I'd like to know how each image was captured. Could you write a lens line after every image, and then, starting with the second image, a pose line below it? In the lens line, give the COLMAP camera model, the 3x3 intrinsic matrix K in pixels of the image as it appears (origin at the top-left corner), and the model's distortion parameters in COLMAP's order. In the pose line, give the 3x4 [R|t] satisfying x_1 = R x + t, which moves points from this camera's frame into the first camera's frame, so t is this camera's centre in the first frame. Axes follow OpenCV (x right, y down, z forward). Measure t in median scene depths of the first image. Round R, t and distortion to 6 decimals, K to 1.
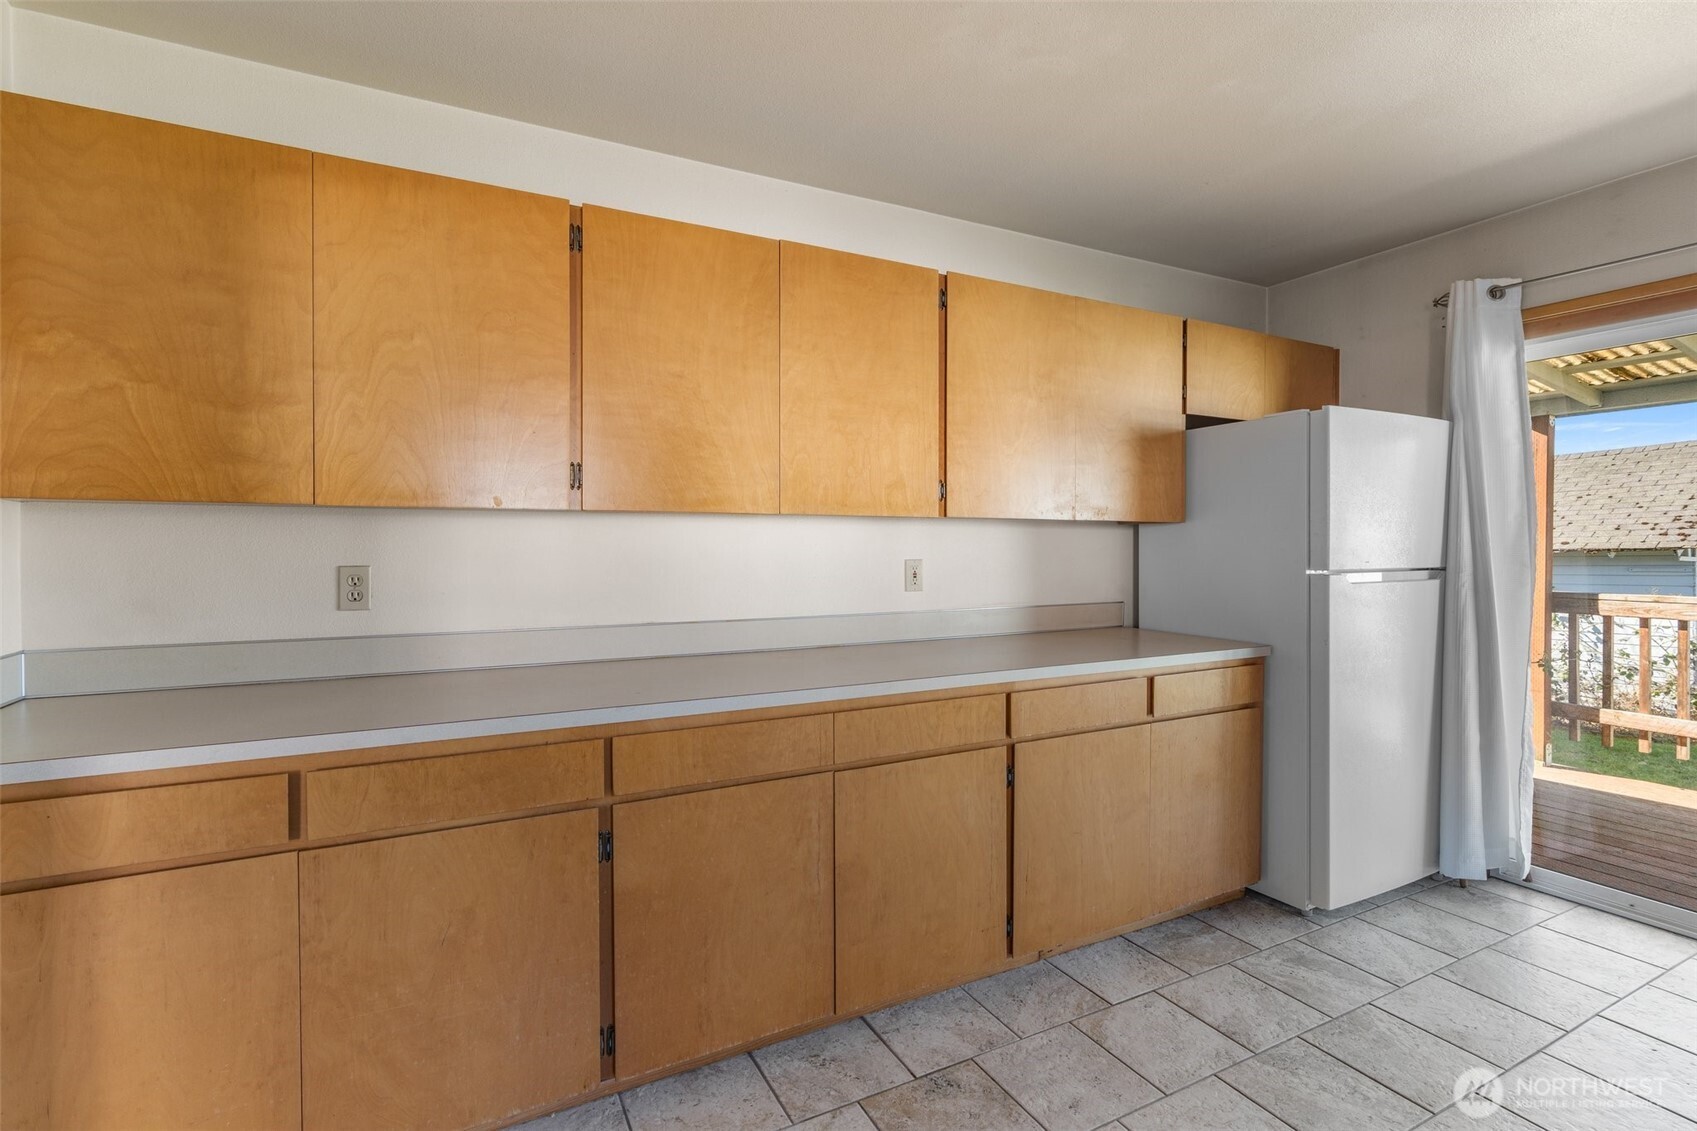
lens RADIAL K [[797.0, 0, 843.5], [0, 797.0, 538.1], [0, 0, 1]] dist [-0.005496, -0.000619]
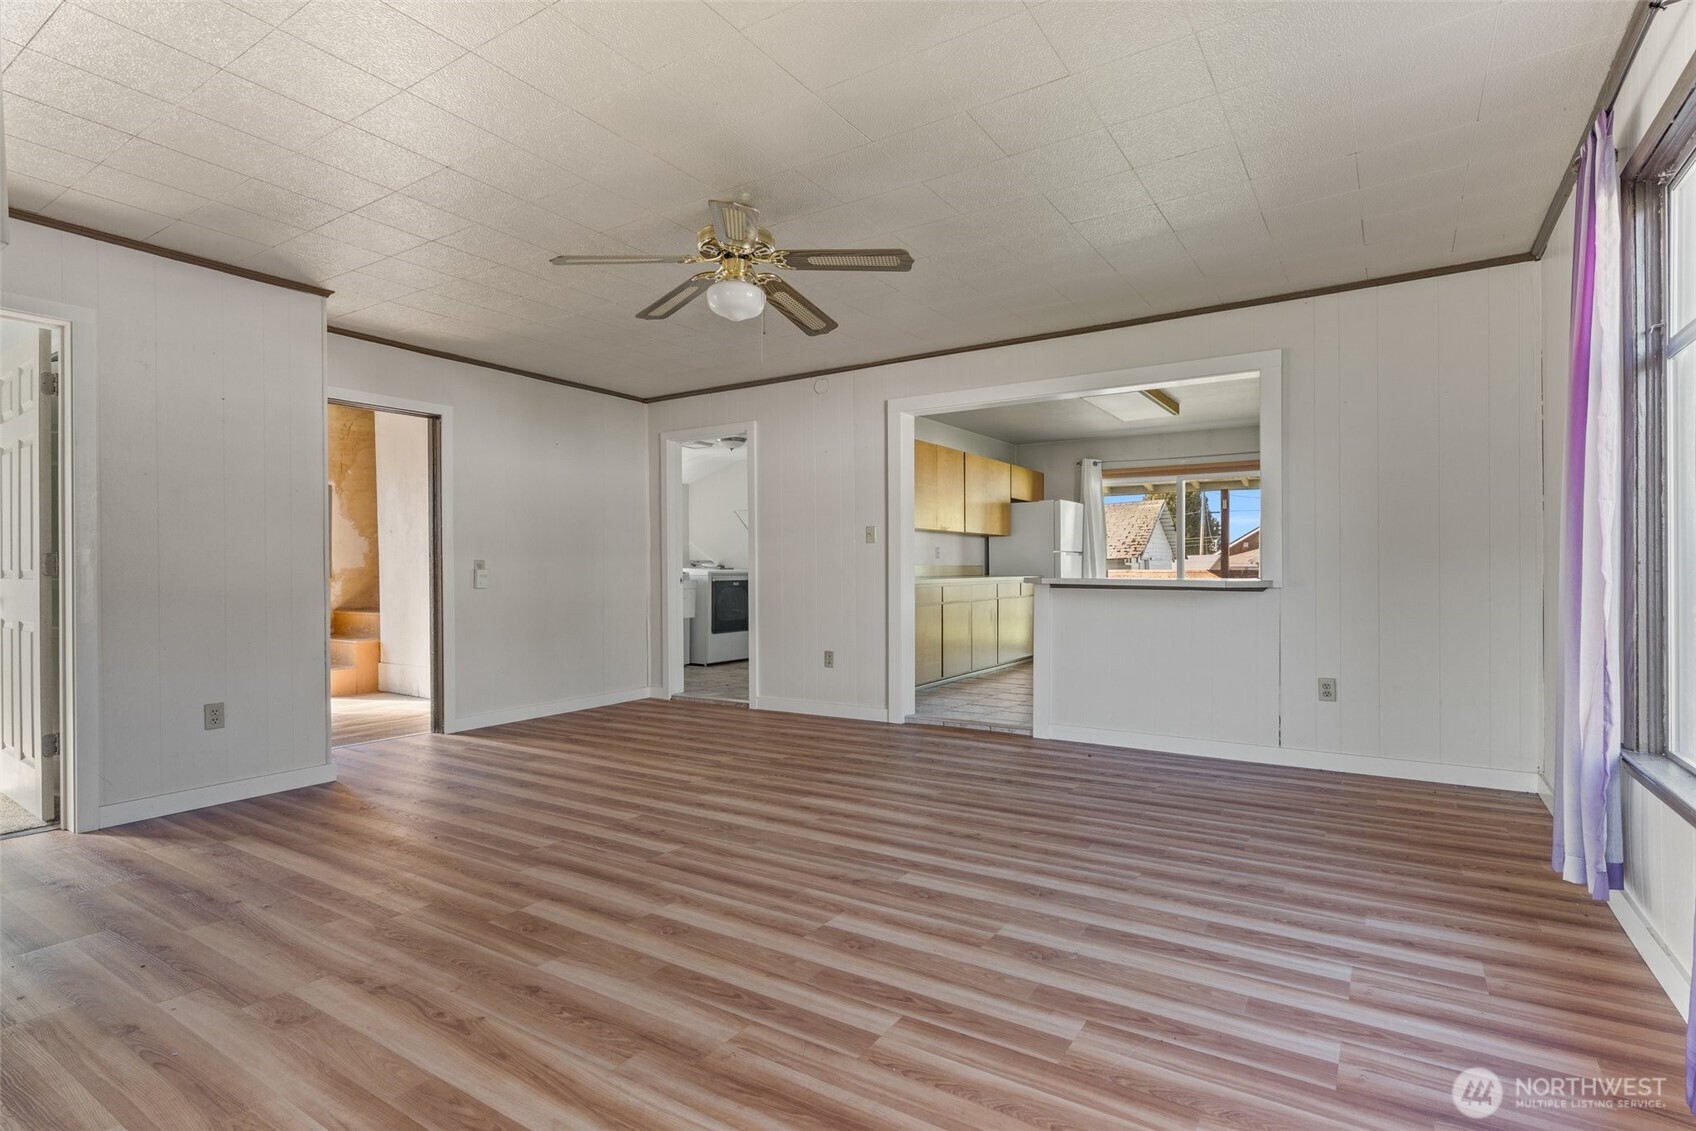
lens RADIAL K [[786.8, 0, 848.0], [0, 786.8, 565.5], [0, 0, 1]] dist [-0.002243, -0.000396]
pose [[0.883482, -0.002522, 0.468458, -1.408921], [0.001904, 0.999997, 0.001793, 0.080959], [-0.468460, -0.000692, 0.883484, -1.212873]]
